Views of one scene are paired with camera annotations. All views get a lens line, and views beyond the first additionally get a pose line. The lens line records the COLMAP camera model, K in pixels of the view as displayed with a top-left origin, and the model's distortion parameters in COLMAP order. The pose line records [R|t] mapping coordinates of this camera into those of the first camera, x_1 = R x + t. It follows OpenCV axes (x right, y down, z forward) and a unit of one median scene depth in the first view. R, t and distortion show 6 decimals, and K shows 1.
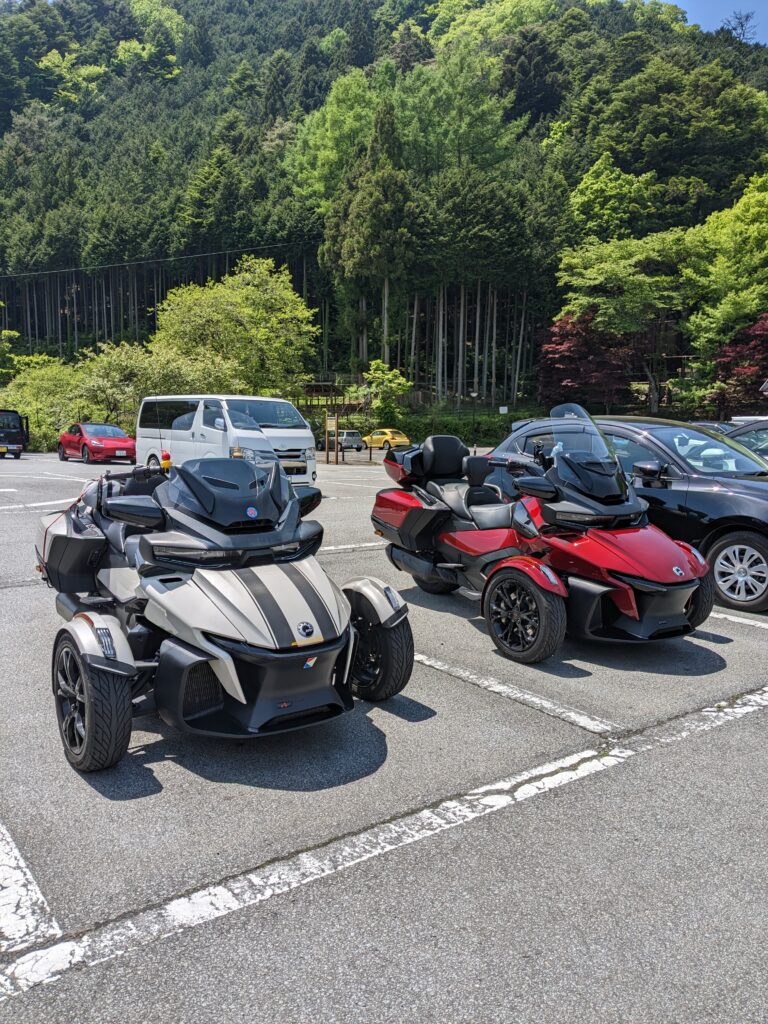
lens RADIAL K [[872.5, 0, 383.5], [0, 872.5, 515.6], [0, 0, 1]] dist [0.039934, -0.067877]
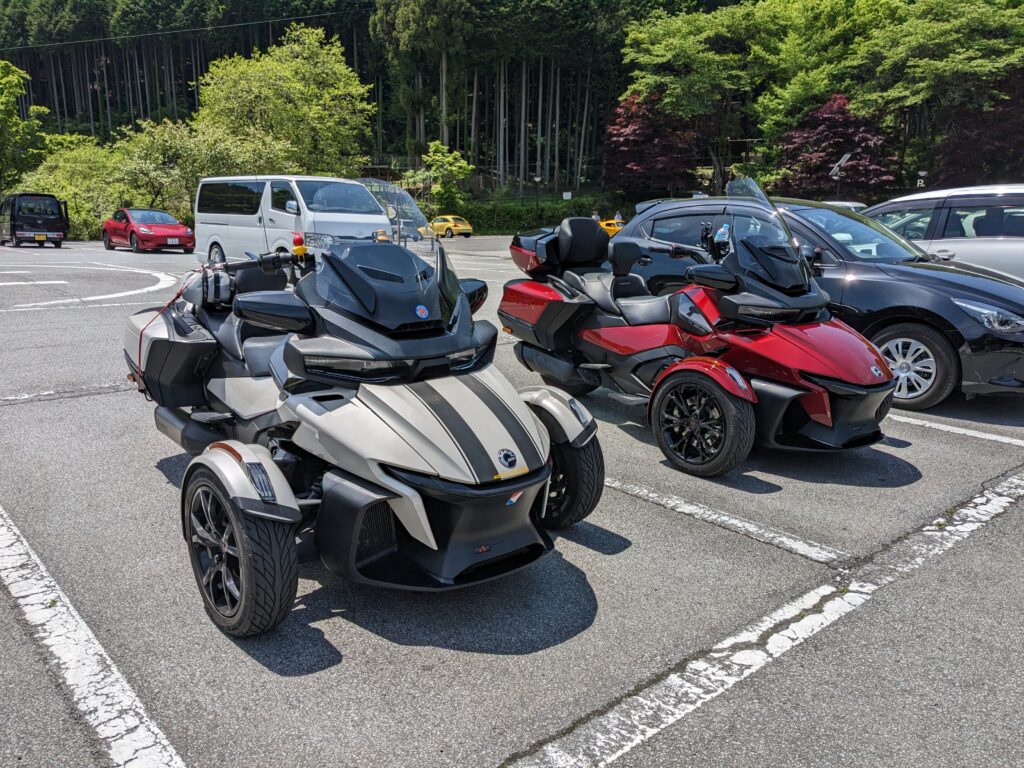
lens RADIAL K [[872.5, 0, 512.2], [0, 872.5, 423.0], [0, 0, 1]] dist [0.039934, -0.067877]
pose [[0.996941, -0.018800, 0.075866, -0.096017], [0.008517, 0.990991, 0.133660, -0.006275], [-0.077695, -0.132605, 0.988119, 0.136325]]
